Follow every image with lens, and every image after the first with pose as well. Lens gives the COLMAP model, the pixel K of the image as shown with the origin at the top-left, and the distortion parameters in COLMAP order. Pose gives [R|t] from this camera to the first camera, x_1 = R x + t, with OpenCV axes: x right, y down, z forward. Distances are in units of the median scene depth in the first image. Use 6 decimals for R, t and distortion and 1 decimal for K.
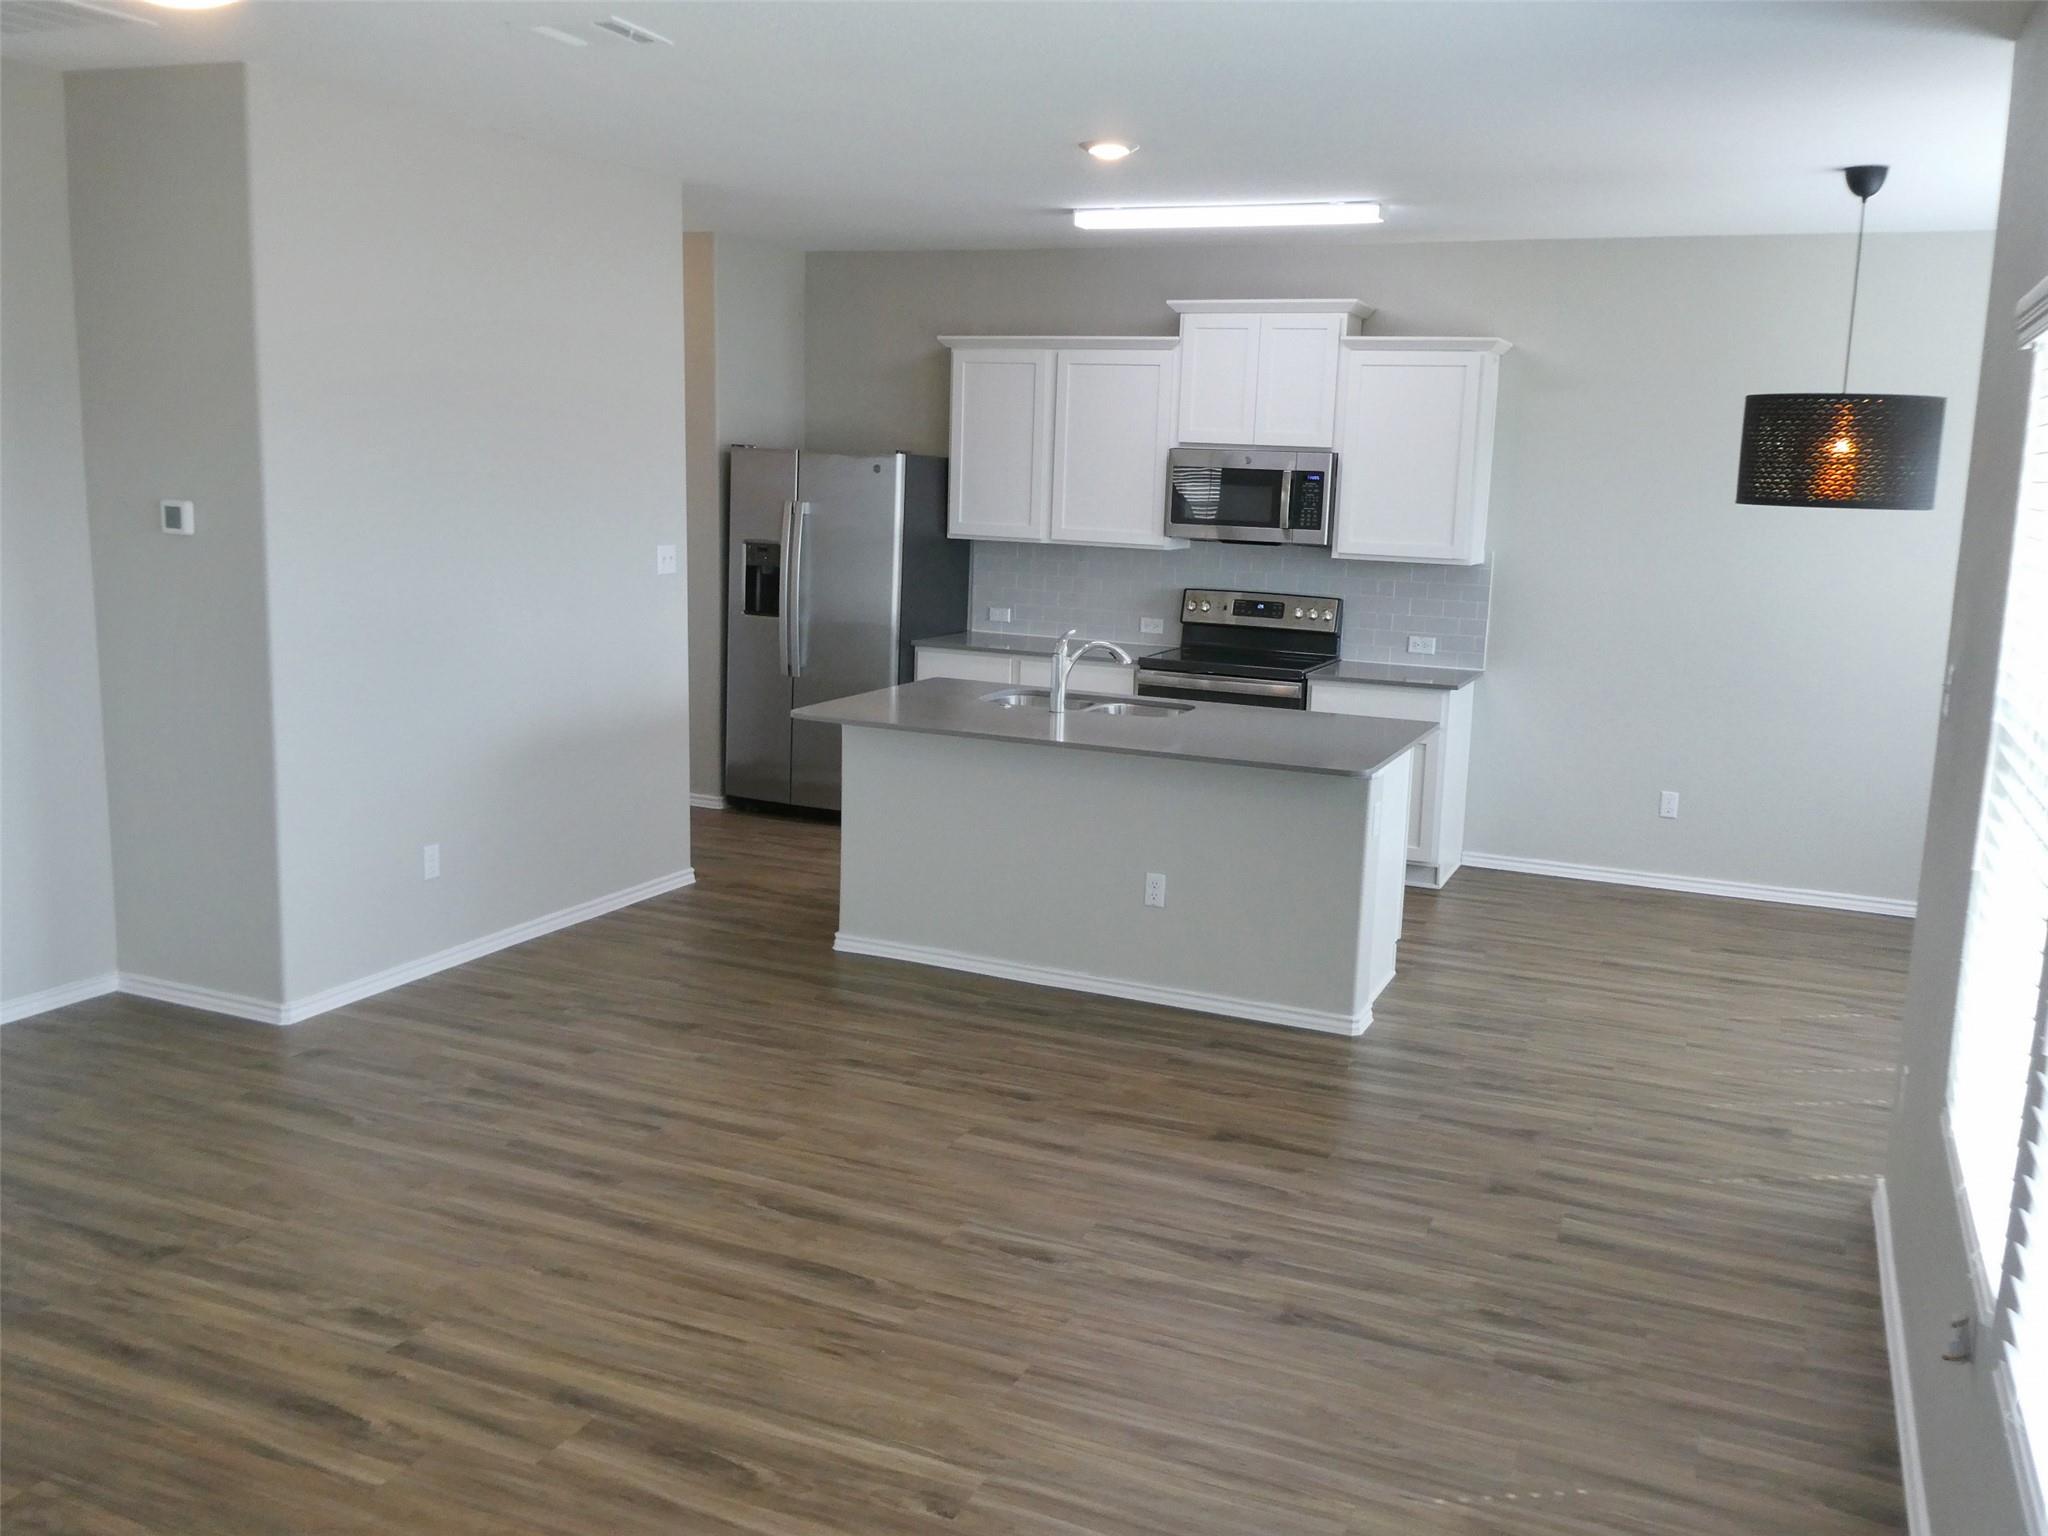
lens RADIAL K [[1729.3, 0, 1053.9], [0, 1729.3, 771.0], [0, 0, 1]] dist [0.008658, 0.023763]
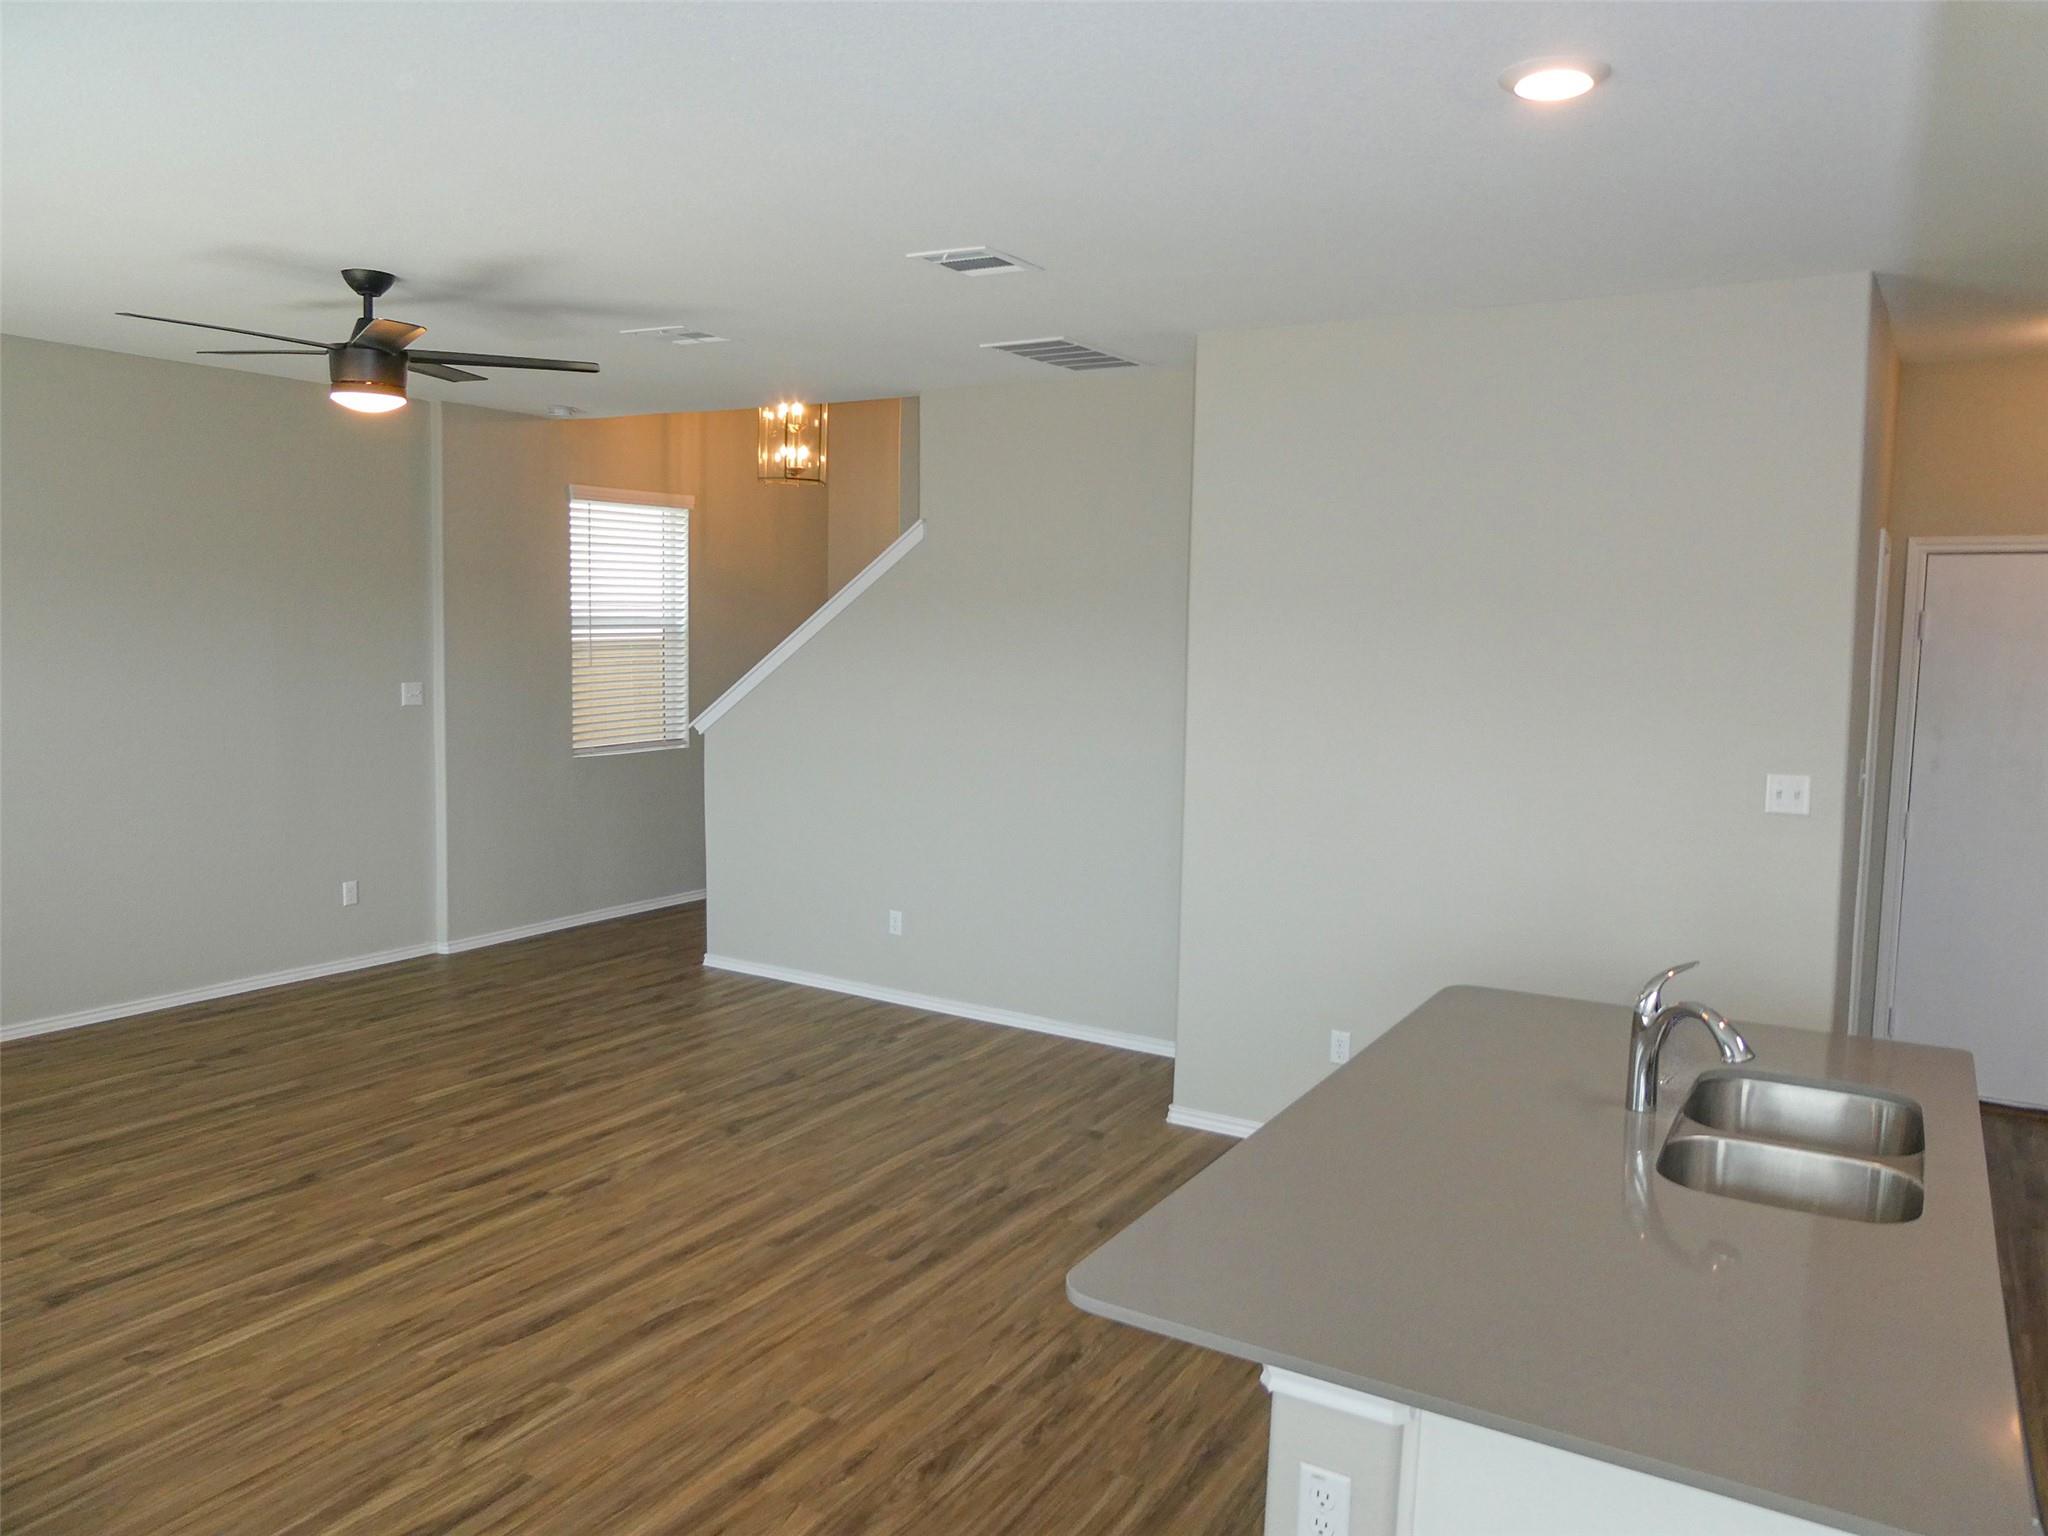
lens RADIAL K [[1456.2, 0, 1065.1], [0, 1456.2, 763.3], [0, 0, 1]] dist [-0.073902, 0.057121]
pose [[-0.128884, 0.060161, -0.989833, 0.375098], [-0.196104, 0.976900, 0.084909, -0.114134], [0.972076, 0.205053, -0.114109, 0.693117]]
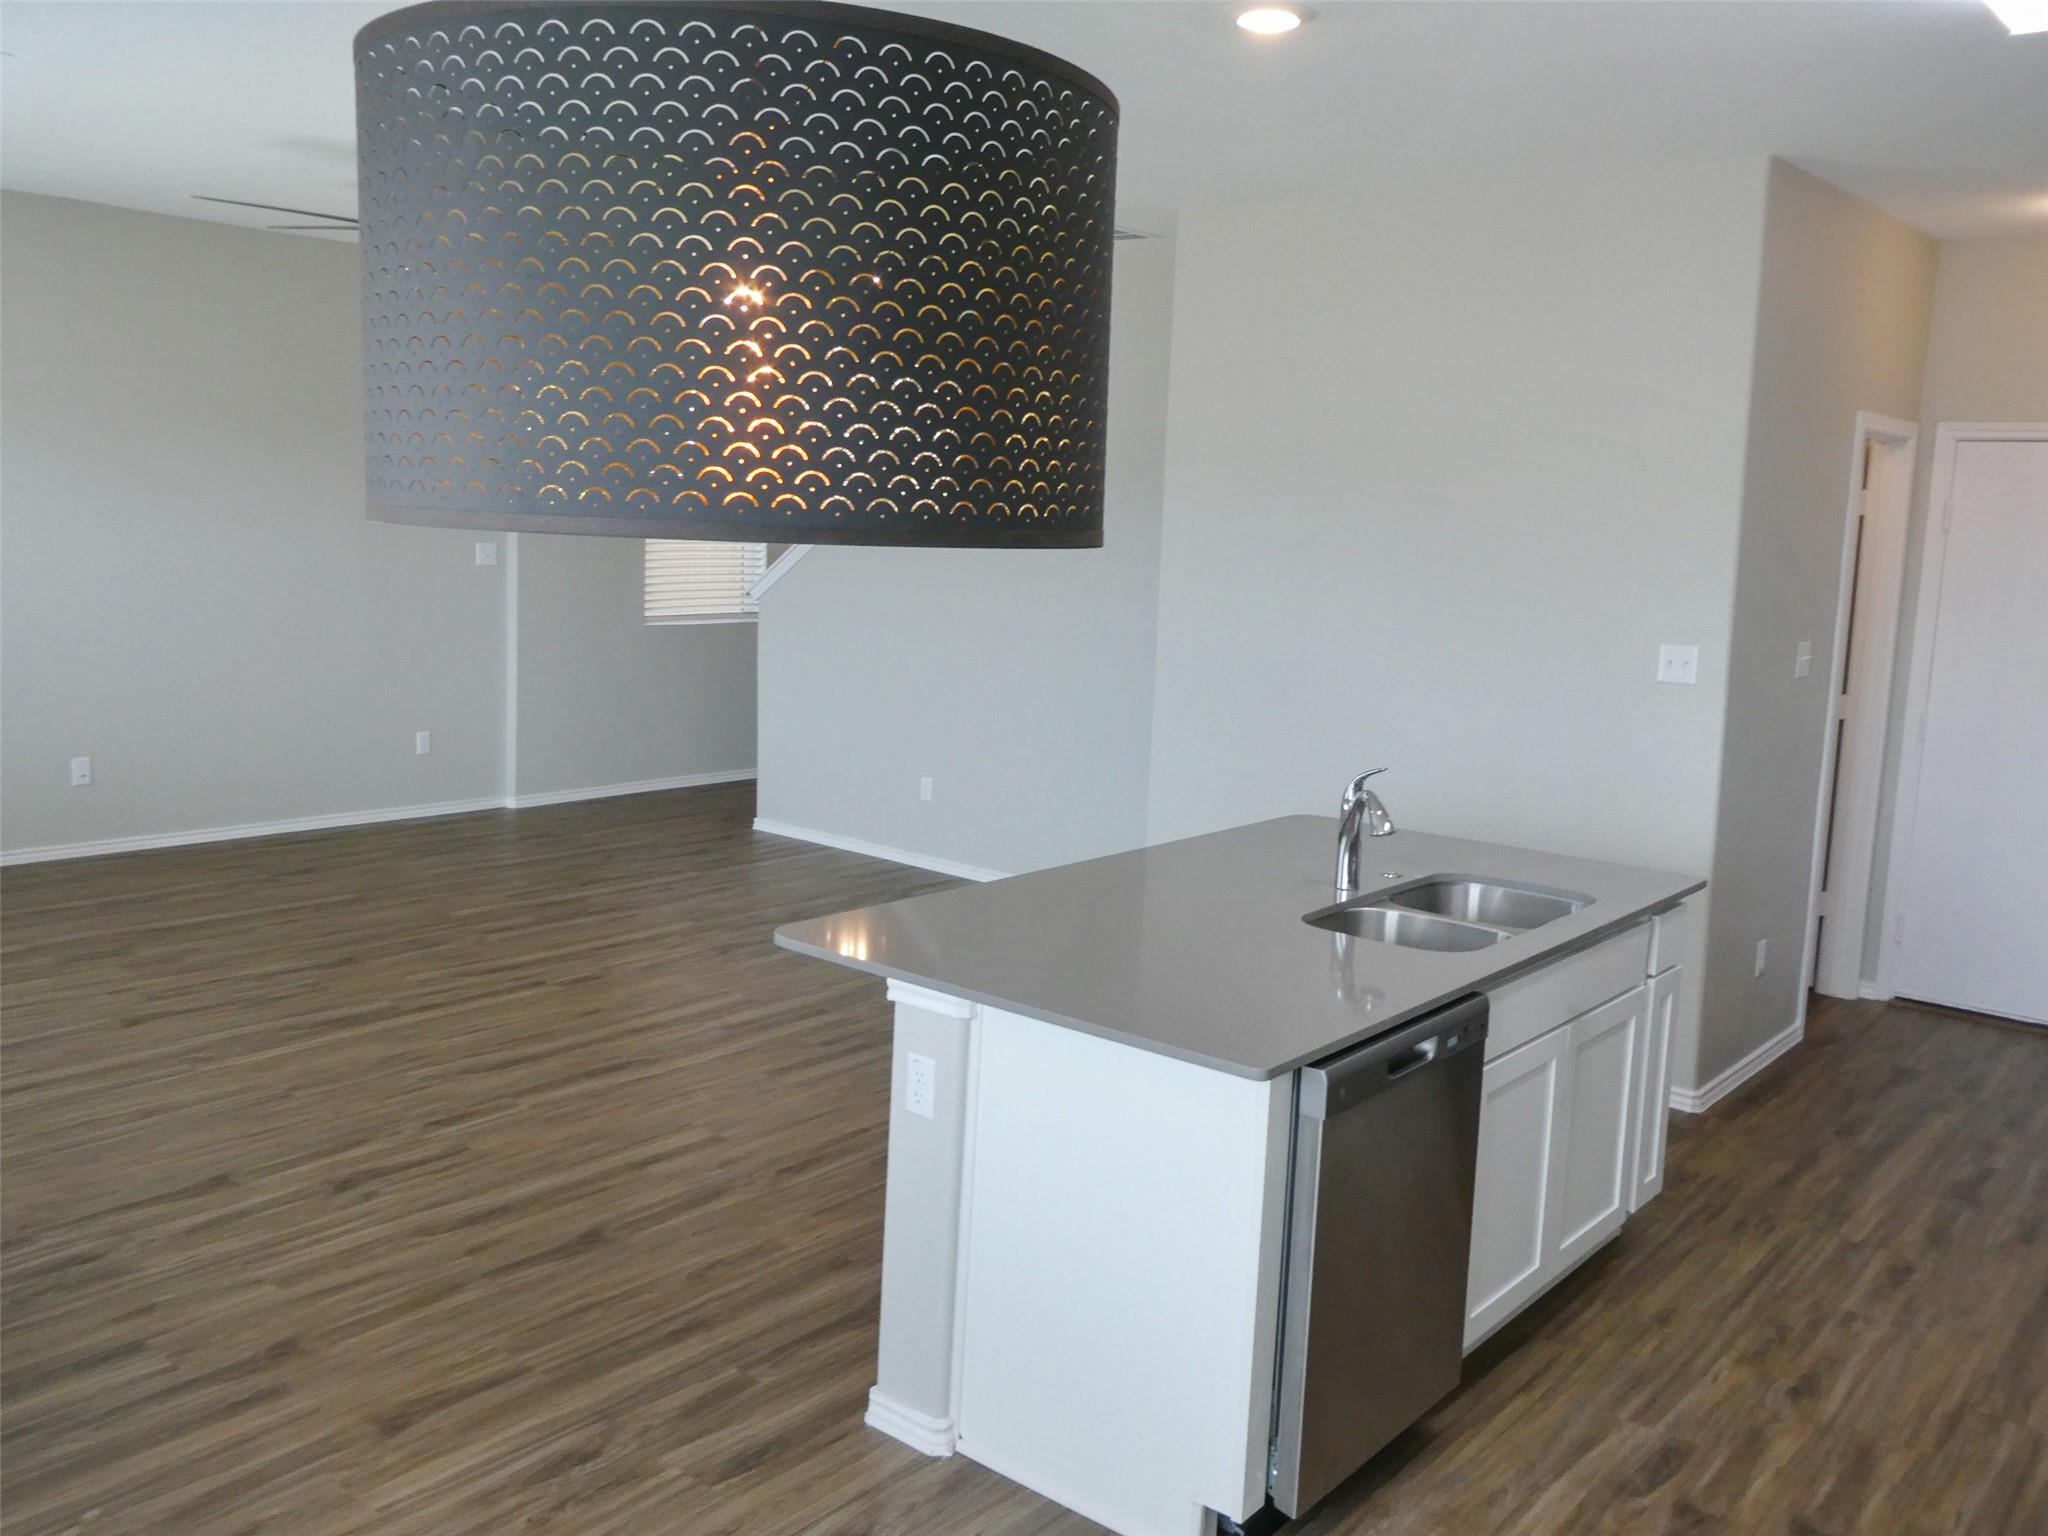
lens RADIAL K [[1706.2, 0, 1050.9], [0, 1706.2, 759.7], [0, 0, 1]] dist [0.008967, 0.016201]
pose [[-0.279142, 0.090098, -0.956014, 0.512523], [-0.218096, 0.963621, 0.154495, -0.123361], [0.935154, 0.251629, -0.249337, 0.846290]]
